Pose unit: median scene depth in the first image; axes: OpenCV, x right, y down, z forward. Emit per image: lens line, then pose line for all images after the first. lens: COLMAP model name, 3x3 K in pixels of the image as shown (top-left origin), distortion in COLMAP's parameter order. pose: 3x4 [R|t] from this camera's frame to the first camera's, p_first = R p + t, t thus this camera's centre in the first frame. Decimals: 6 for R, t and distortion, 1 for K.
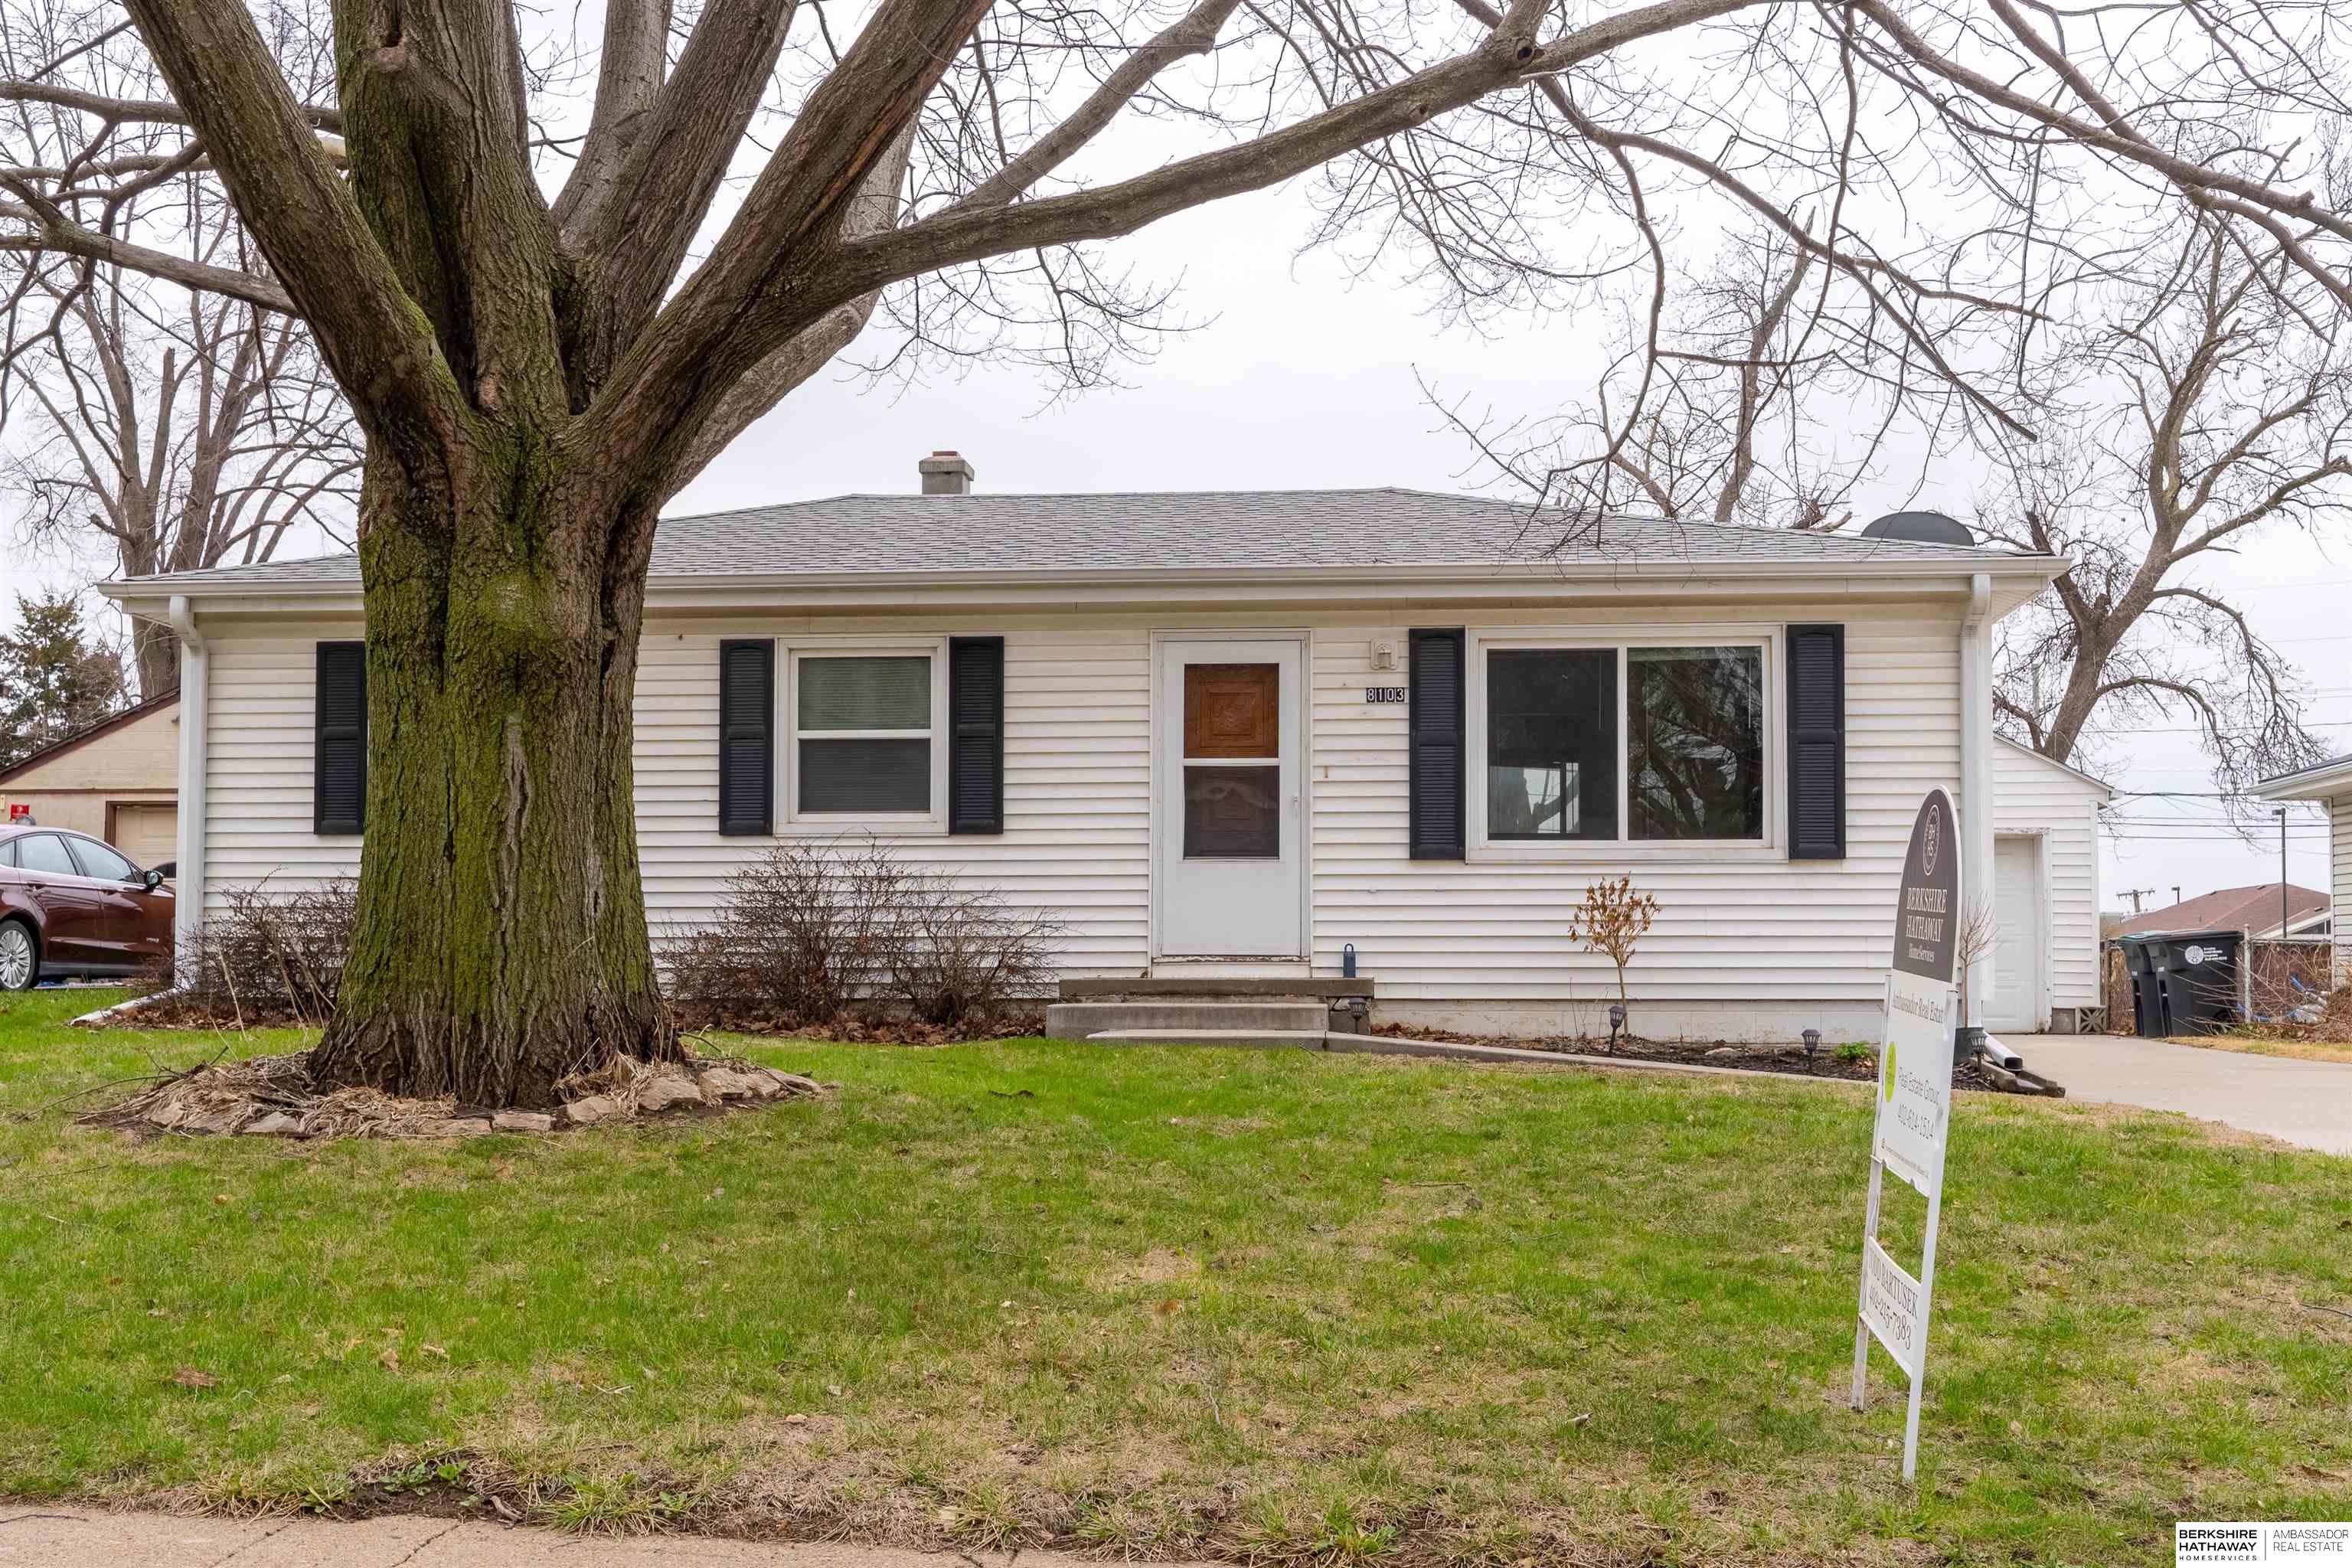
lens RADIAL K [[2754.5, 0, 1110.1], [0, 2754.5, 911.9], [0, 0, 1]] dist [-0.010194, 0.048419]
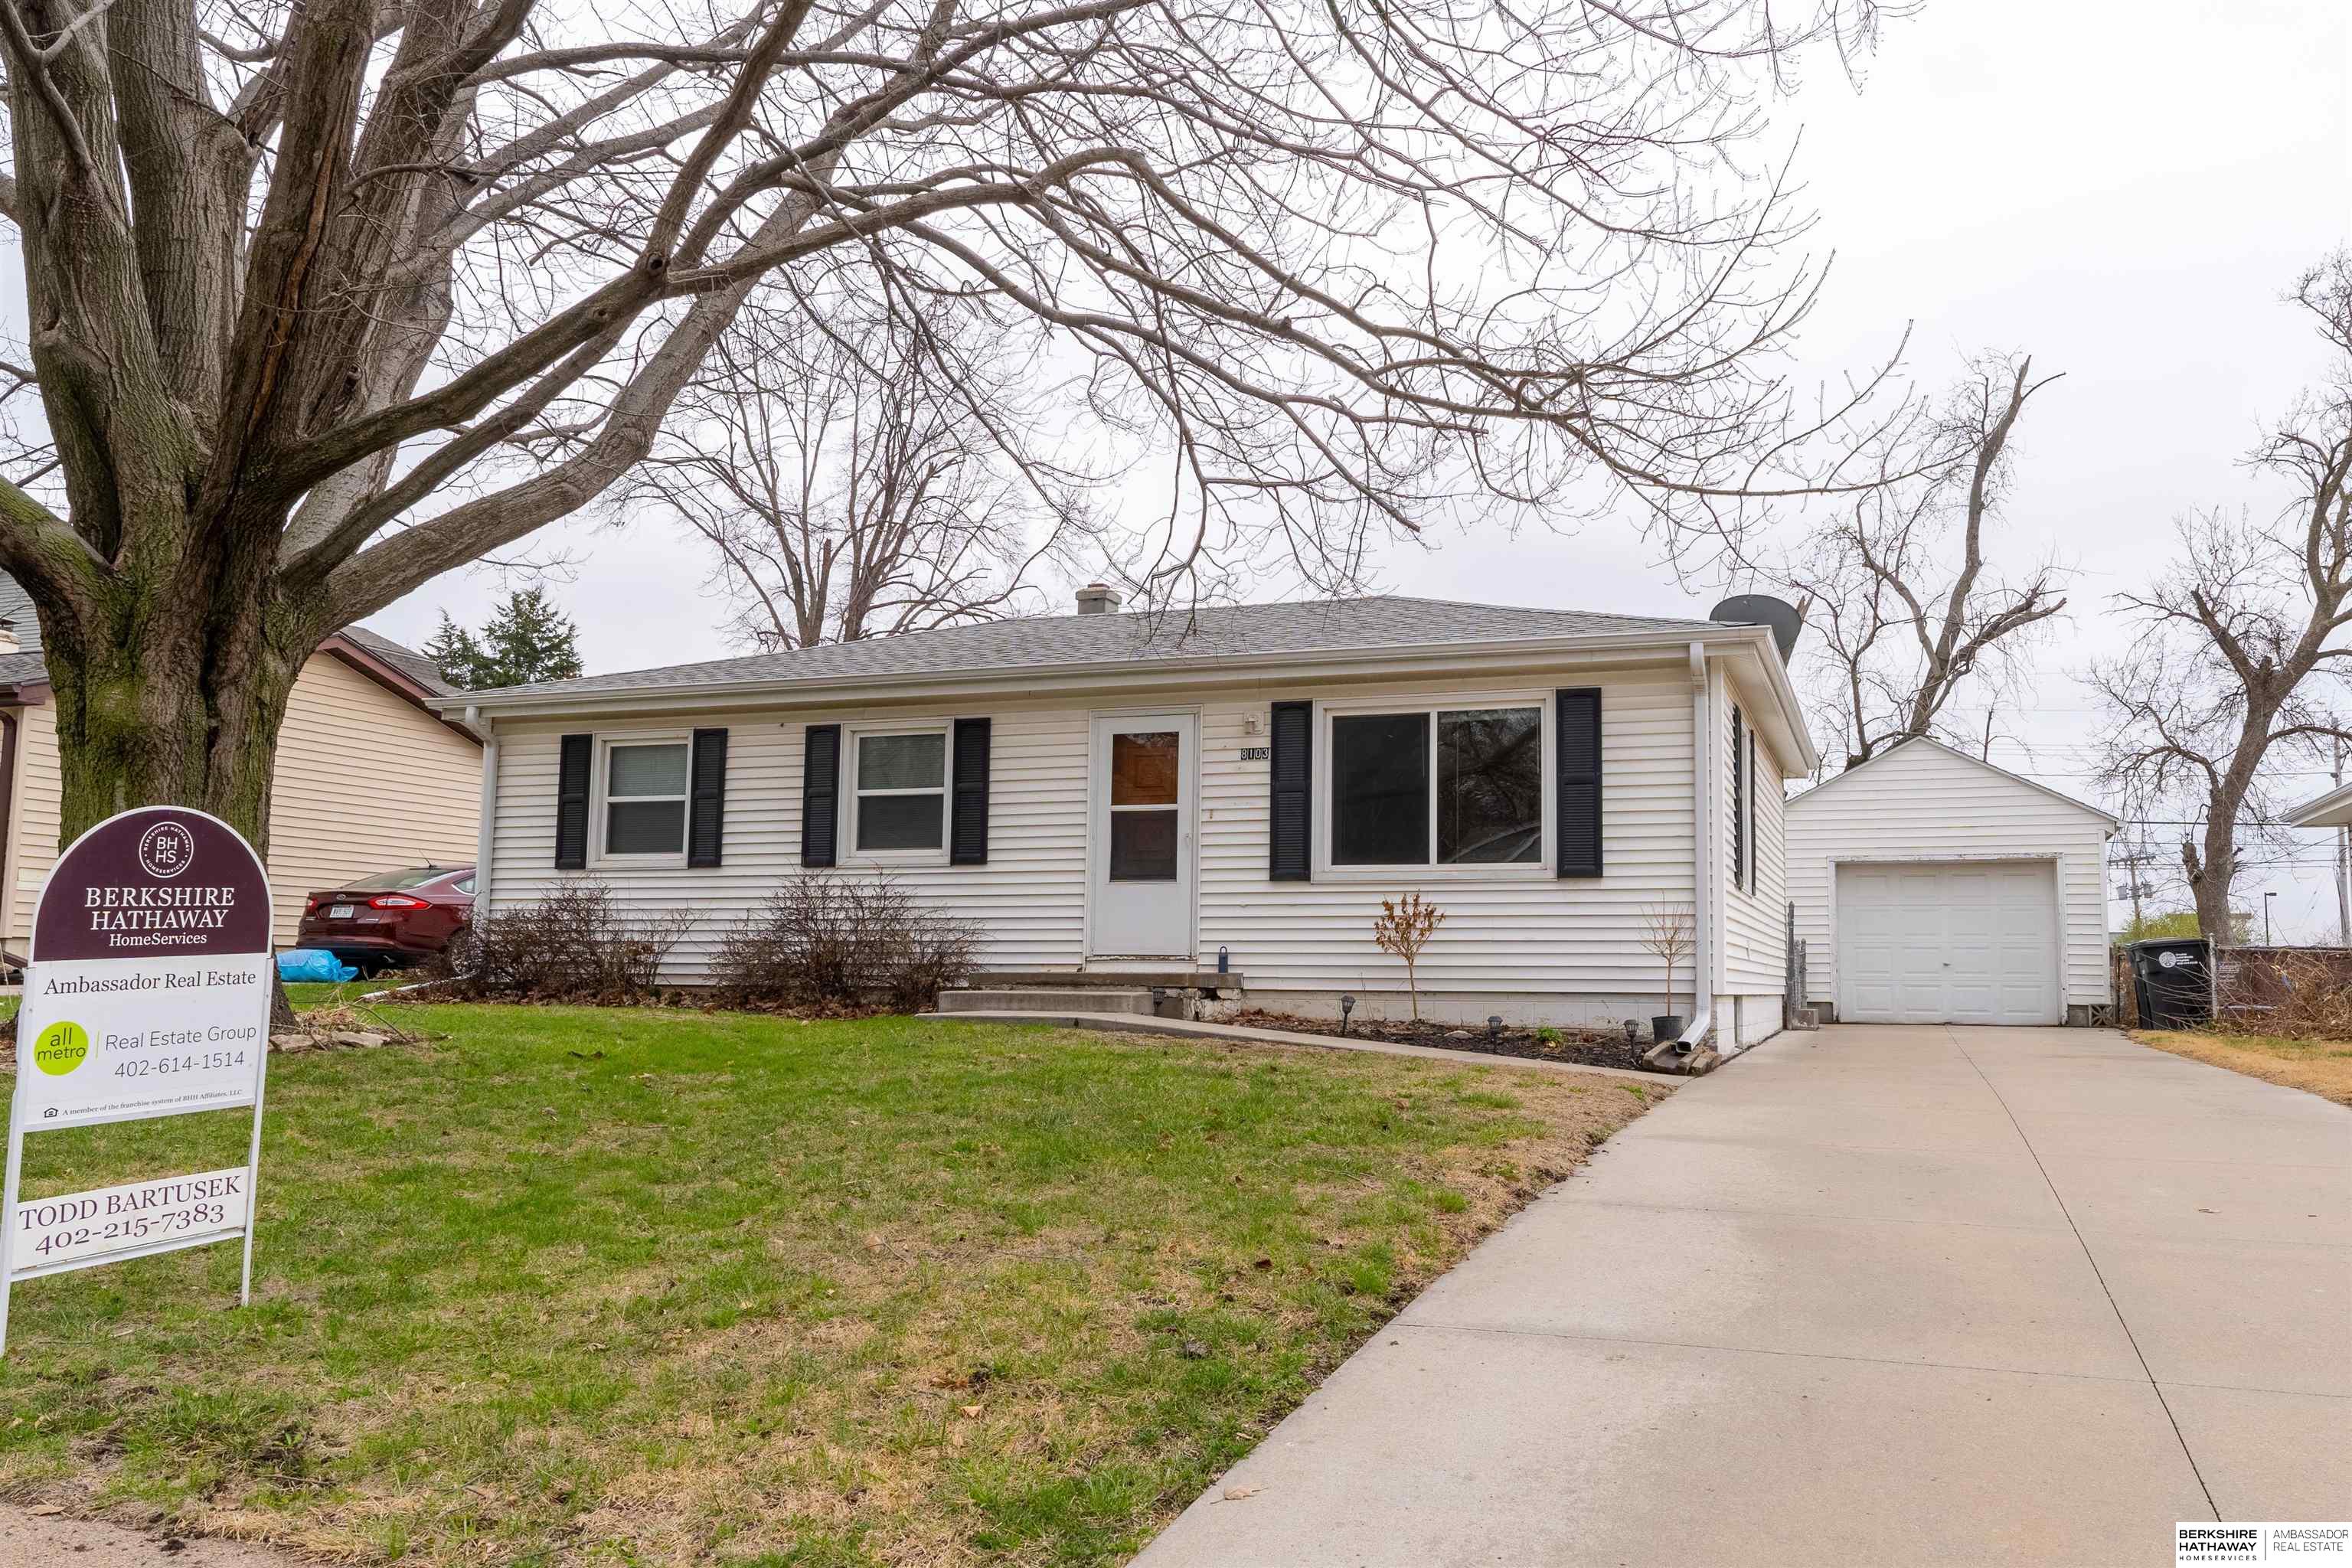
lens RADIAL K [[2037.8, 0, 1176.0], [0, 2037.8, 784.0], [0, 0, 1]] dist [-0.003844, -0.015769]
pose [[0.962052, -0.020163, -0.272119, 0.320302], [0.000765, 0.997461, -0.071204, 0.003435], [0.272864, 0.068294, 0.959626, 0.071105]]
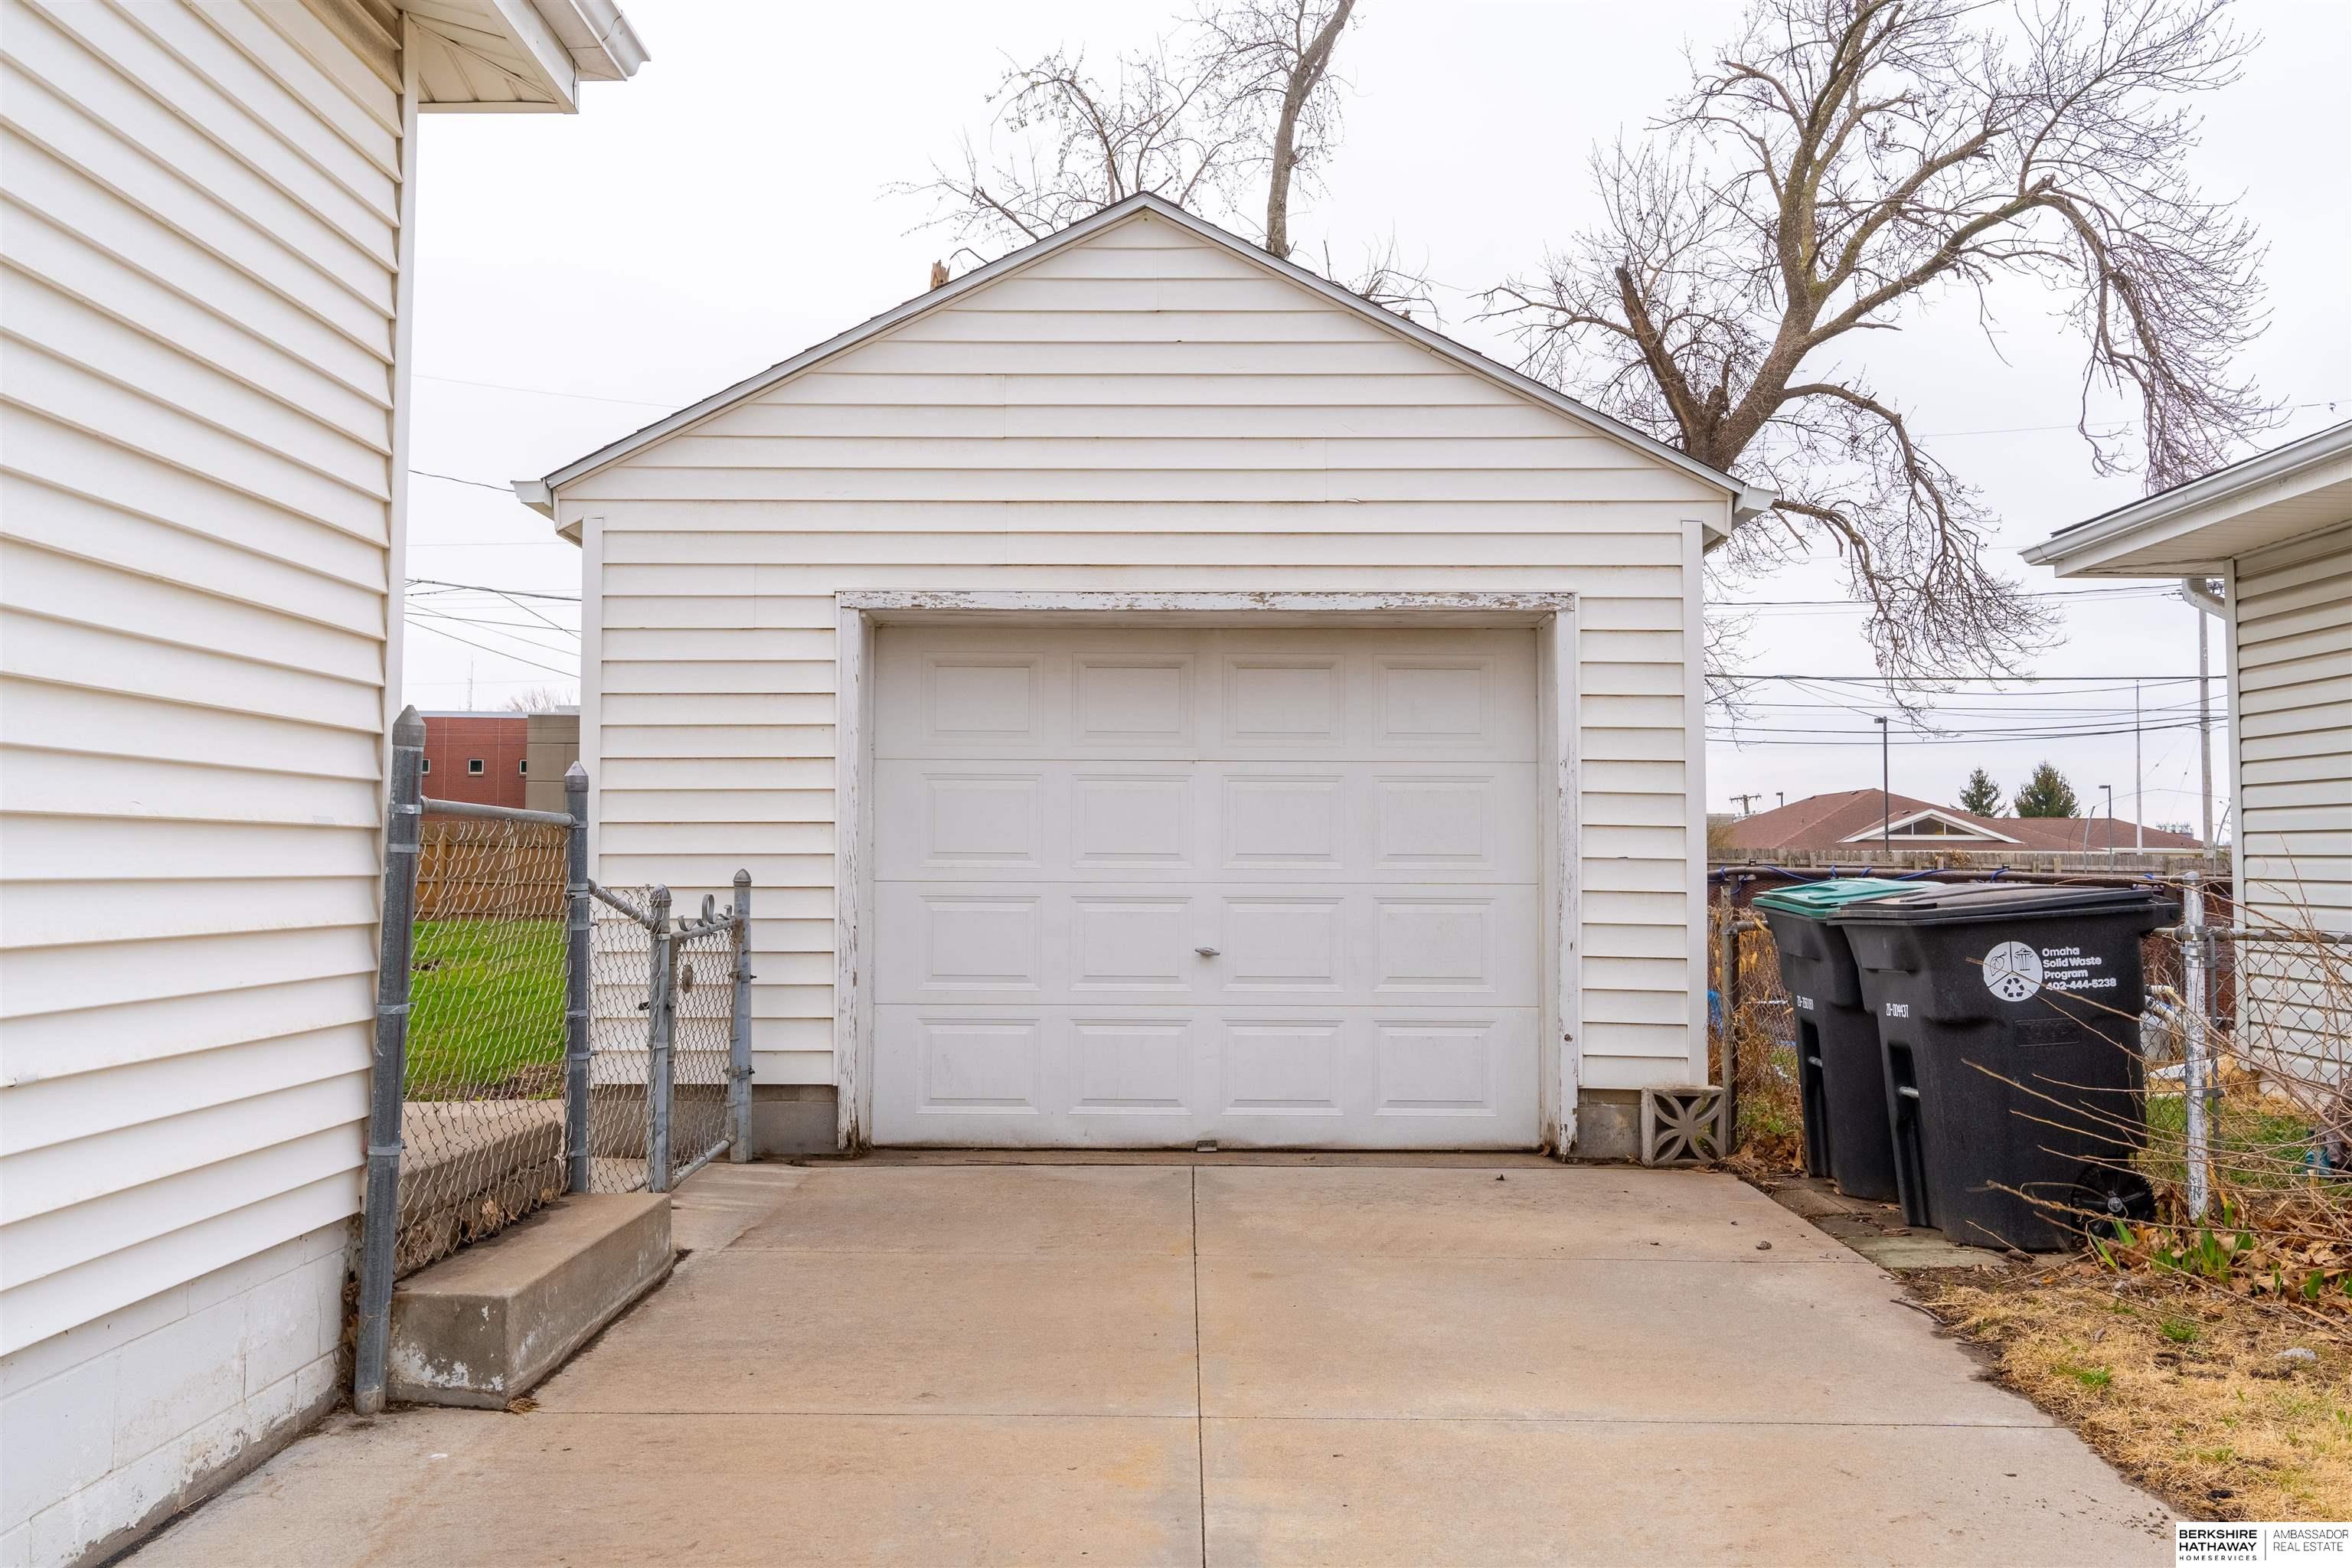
lens RADIAL K [[1829.7, 0, 1176.0], [0, 1829.7, 784.0], [0, 0, 1]] dist [-0.010306, -0.002727]
pose [[0.998339, 0.005739, 0.057323, 0.414778], [-0.004942, 0.999889, -0.014048, -0.002298], [-0.057397, 0.013741, 0.998257, 1.148625]]
